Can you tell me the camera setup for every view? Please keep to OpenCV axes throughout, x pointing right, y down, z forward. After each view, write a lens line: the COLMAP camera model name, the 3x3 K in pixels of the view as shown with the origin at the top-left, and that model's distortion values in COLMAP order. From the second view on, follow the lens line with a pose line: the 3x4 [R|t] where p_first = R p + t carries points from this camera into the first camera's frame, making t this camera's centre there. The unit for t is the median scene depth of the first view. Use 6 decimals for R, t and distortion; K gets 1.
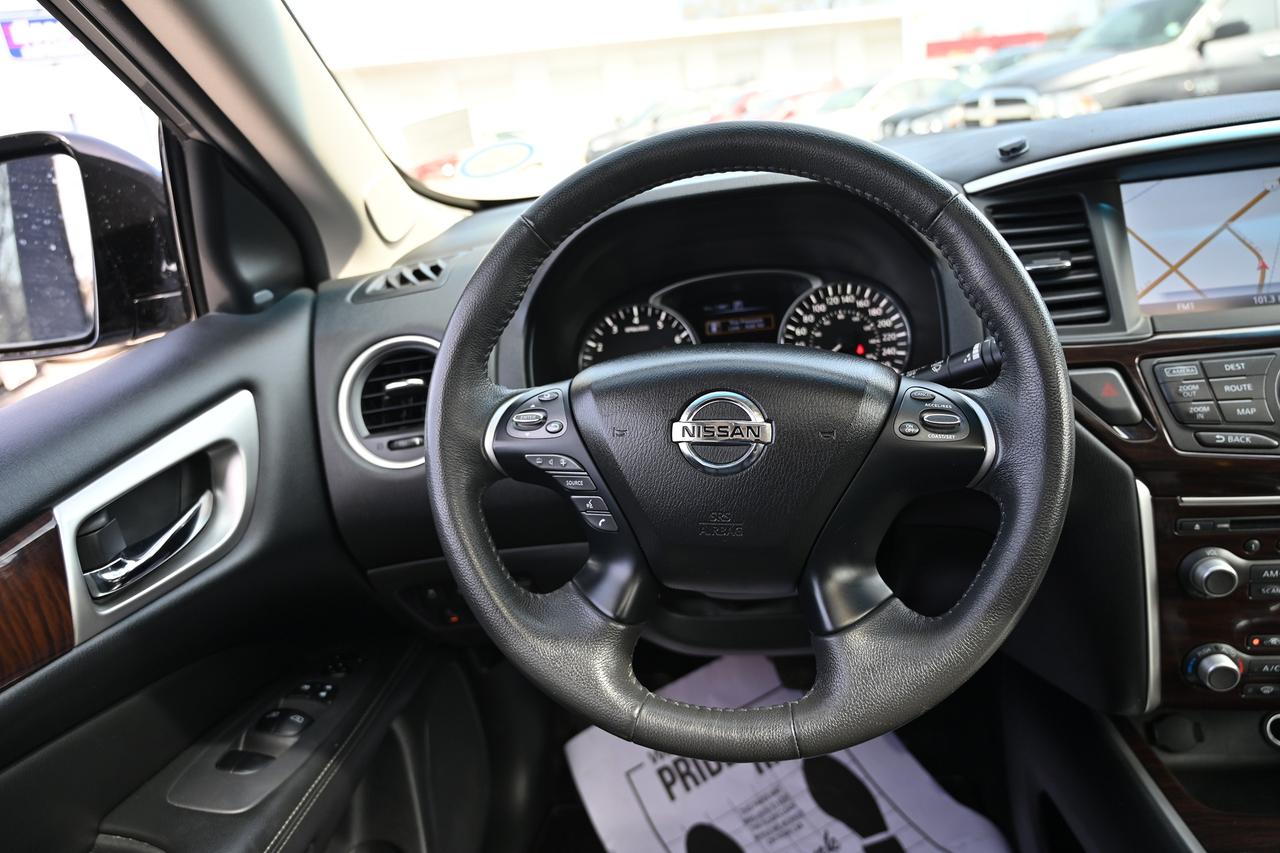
lens RADIAL K [[855.3, 0, 637.2], [0, 855.3, 421.1], [0, 0, 1]] dist [-0.010778, 0.003016]
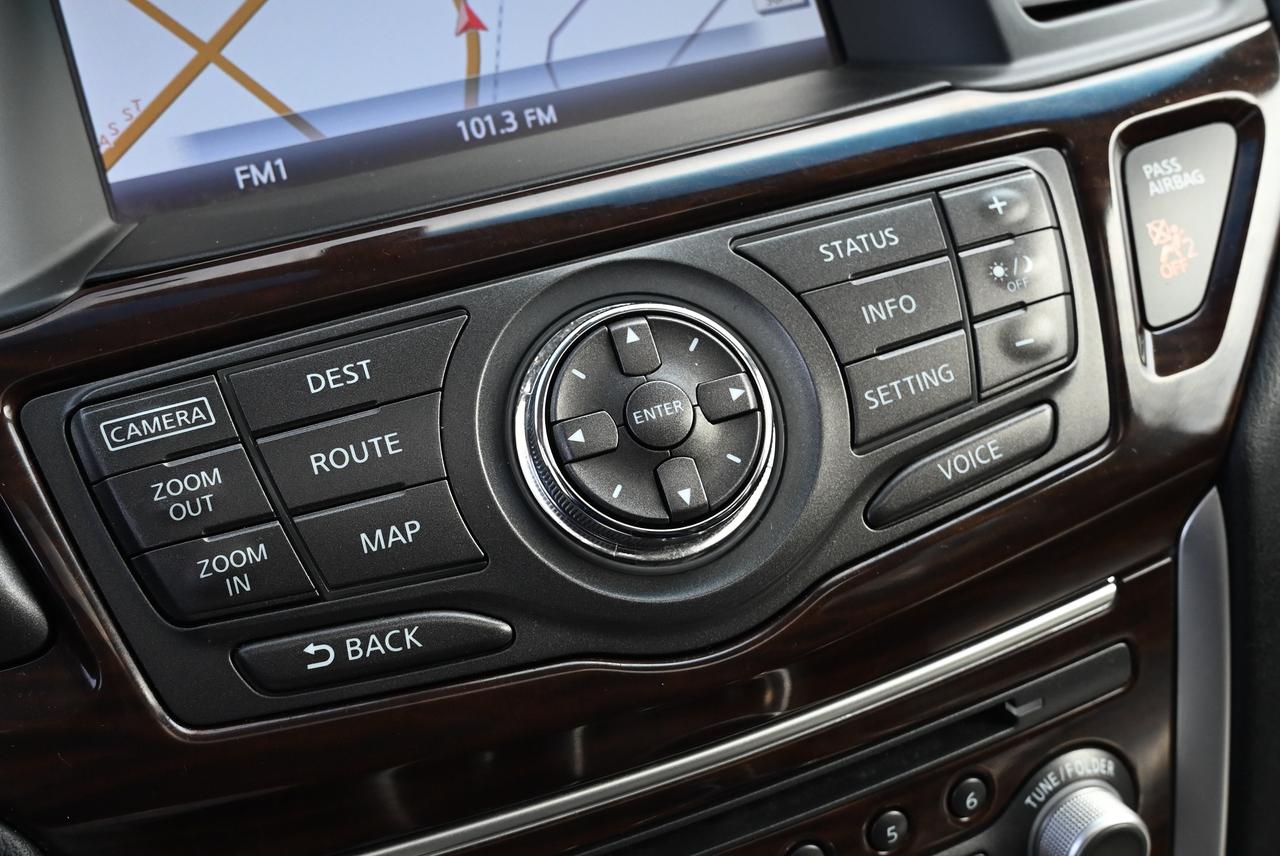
lens RADIAL K [[1348.7, 0, 636.0], [0, 1348.7, 433.3], [0, 0, 1]] dist [-0.018805, 0.000000]
pose [[0.887772, -0.186426, 0.420840, 0.538898], [0.173961, 0.982387, 0.068210, -0.052946], [-0.426144, 0.012655, 0.904567, 0.507804]]
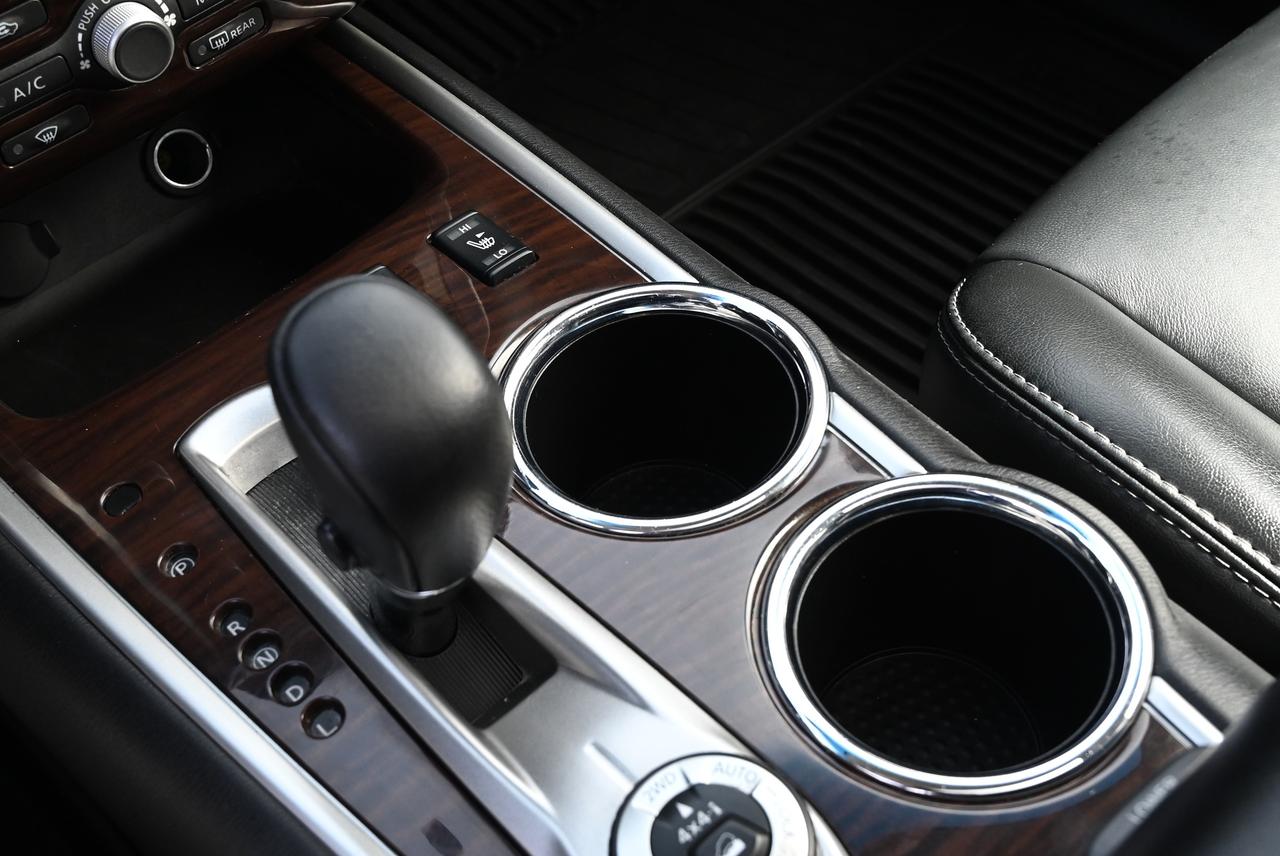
lens RADIAL K [[1561.6, 0, 649.5], [0, 1561.6, 437.5], [0, 0, 1]] dist [-0.013658, 0.000000]
pose [[0.636613, -0.537377, 0.553127, 0.377175], [0.216828, 0.813036, 0.540331, 0.065544], [-0.740074, -0.224048, 0.634108, 0.191406]]
